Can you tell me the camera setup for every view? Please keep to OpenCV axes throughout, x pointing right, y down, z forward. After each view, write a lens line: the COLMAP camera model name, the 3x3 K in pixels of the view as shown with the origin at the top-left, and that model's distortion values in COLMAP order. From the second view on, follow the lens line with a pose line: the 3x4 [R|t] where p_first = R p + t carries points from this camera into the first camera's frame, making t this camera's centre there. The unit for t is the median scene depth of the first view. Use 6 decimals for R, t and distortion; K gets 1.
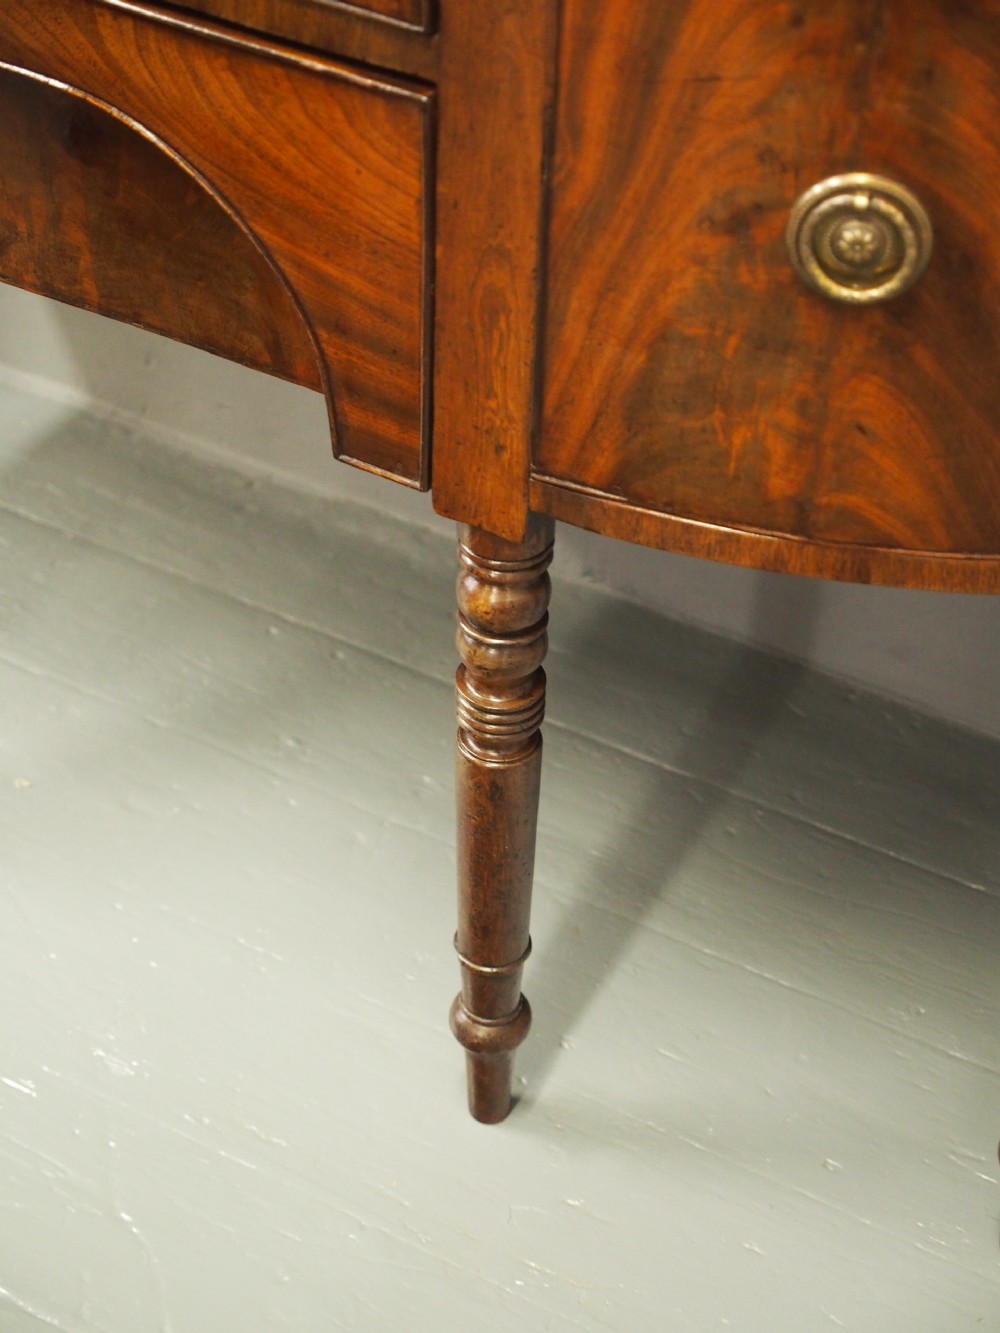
lens RADIAL K [[2553.3, 0, 492.0], [0, 2553.3, 656.6], [0, 0, 1]] dist [0.108685, 0.000000]
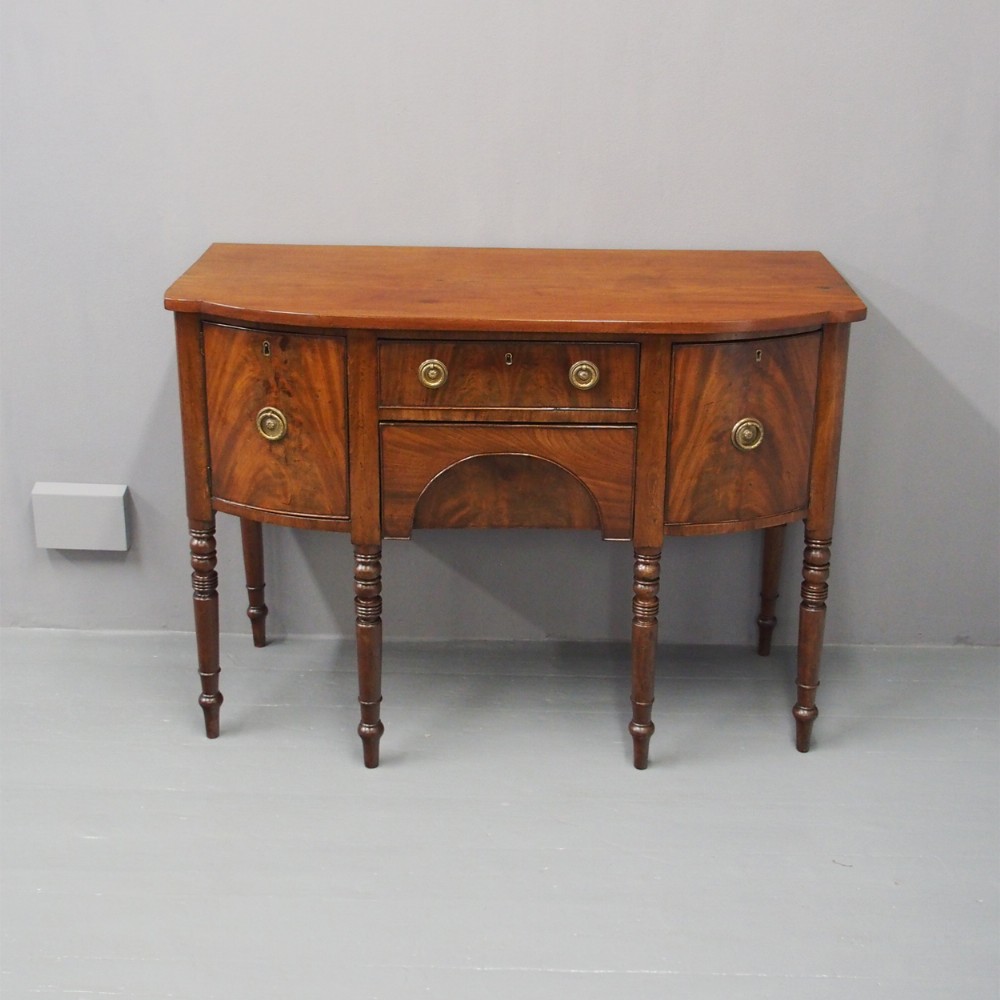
lens RADIAL K [[1391.0, 0, 509.5], [0, 1391.0, 458.8], [0, 0, 1]] dist [0.003689, 0.000000]
pose [[0.890681, -0.196140, 0.410142, -1.026095], [0.320069, 0.911217, -0.259307, 0.302470], [-0.322867, 0.362234, 0.874382, -0.748789]]
